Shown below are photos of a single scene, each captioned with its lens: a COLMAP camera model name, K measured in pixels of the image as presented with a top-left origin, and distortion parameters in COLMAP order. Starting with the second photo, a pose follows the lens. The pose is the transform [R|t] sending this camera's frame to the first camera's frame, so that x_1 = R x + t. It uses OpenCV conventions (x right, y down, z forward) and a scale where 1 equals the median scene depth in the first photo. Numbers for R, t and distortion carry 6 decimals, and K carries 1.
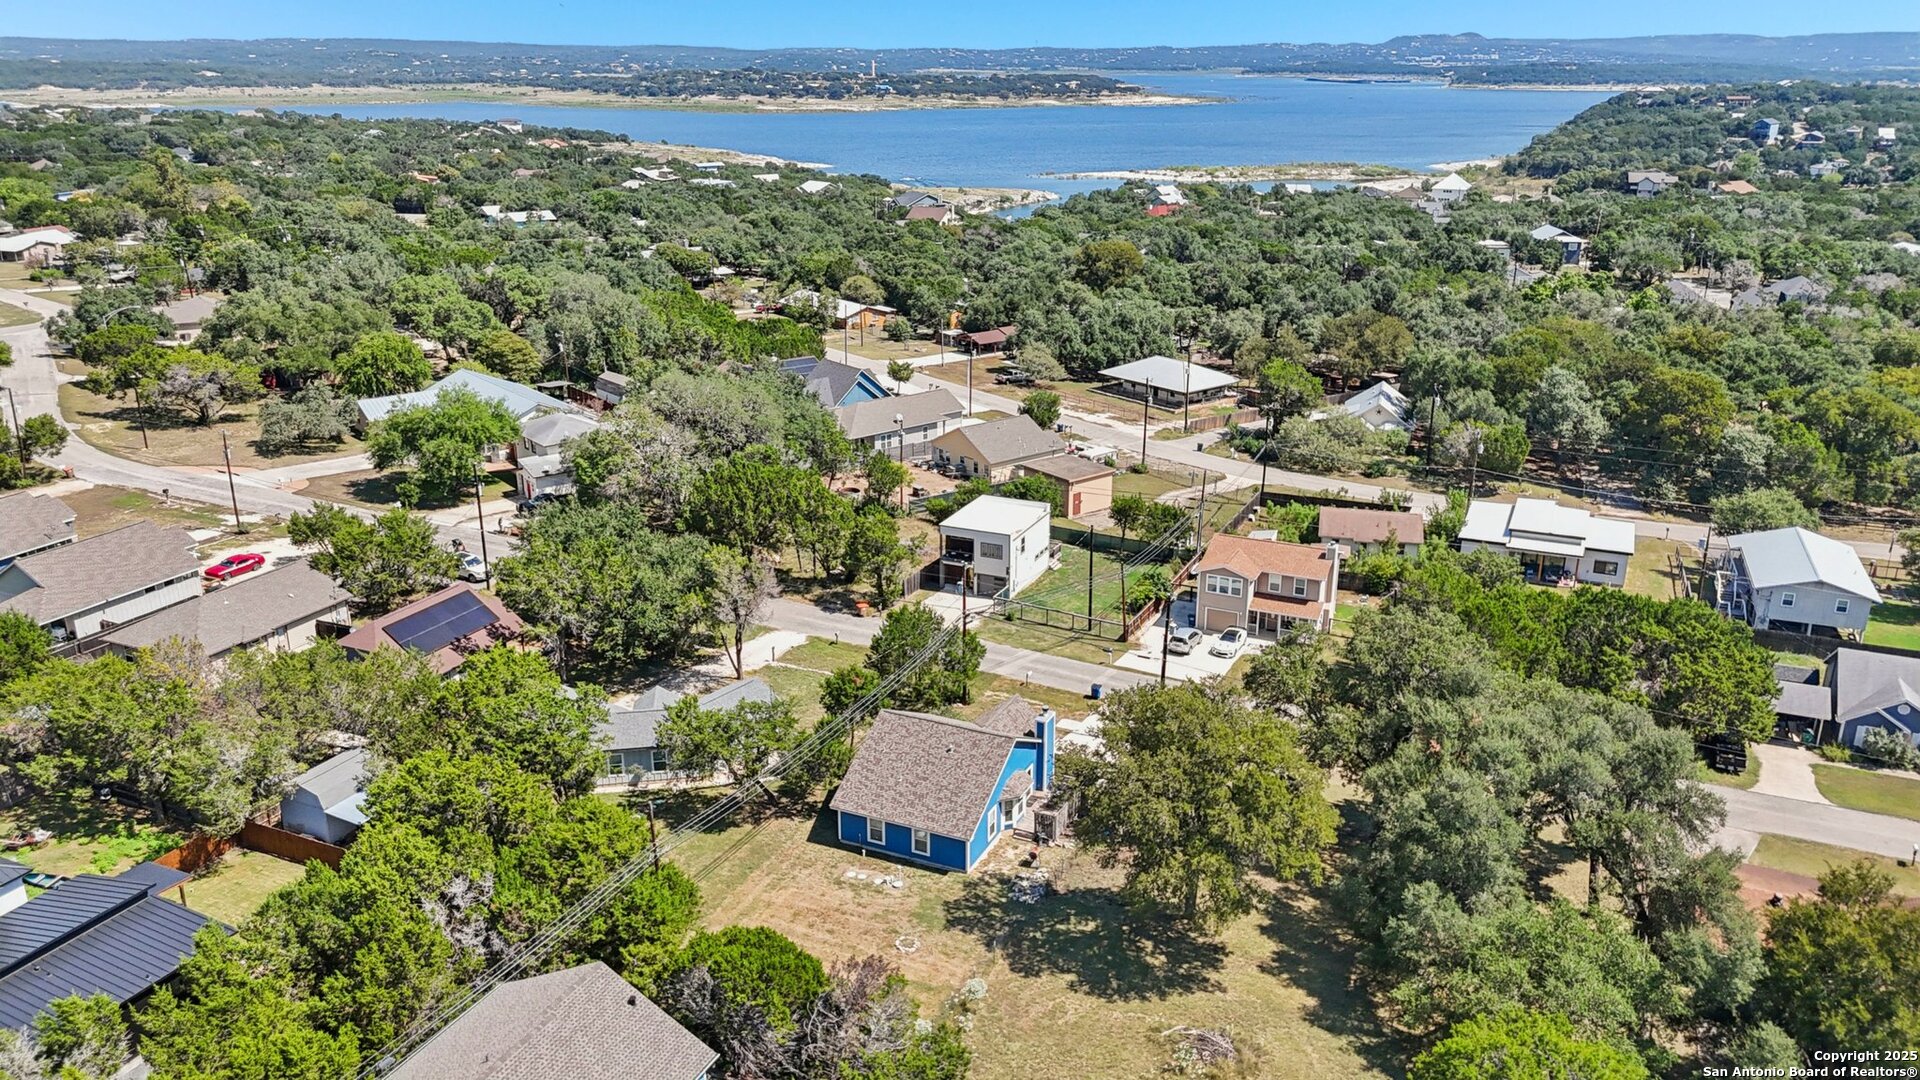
lens RADIAL K [[1419.6, 0, 960.0], [0, 1419.6, 540.0], [0, 0, 1]] dist [0.089100, -0.090925]
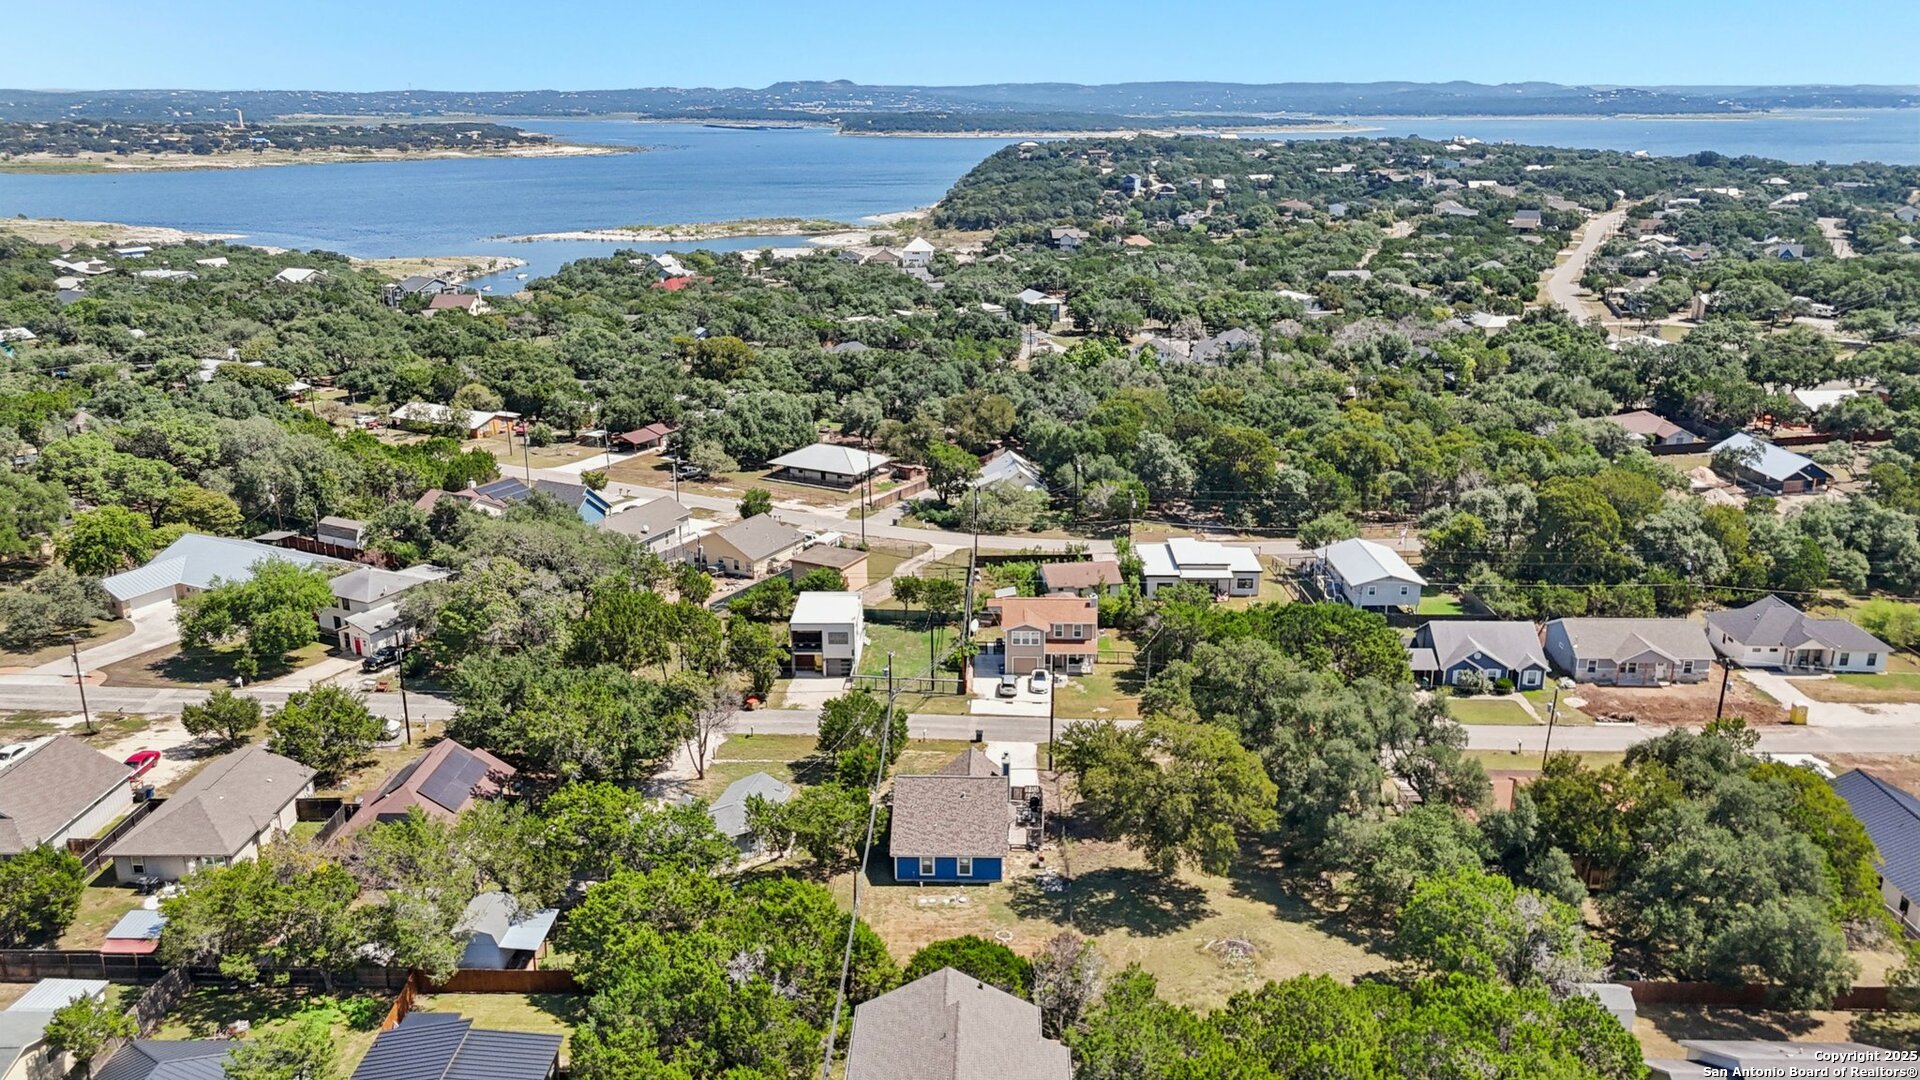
lens RADIAL K [[1419.6, 0, 960.0], [0, 1419.6, 540.0], [0, 0, 1]] dist [0.089100, -0.090925]
pose [[0.919458, -0.123251, 0.373372, -0.228777], [0.132955, 0.991122, -0.000239, -0.043422], [-0.370027, 0.049861, 0.927682, -0.122410]]
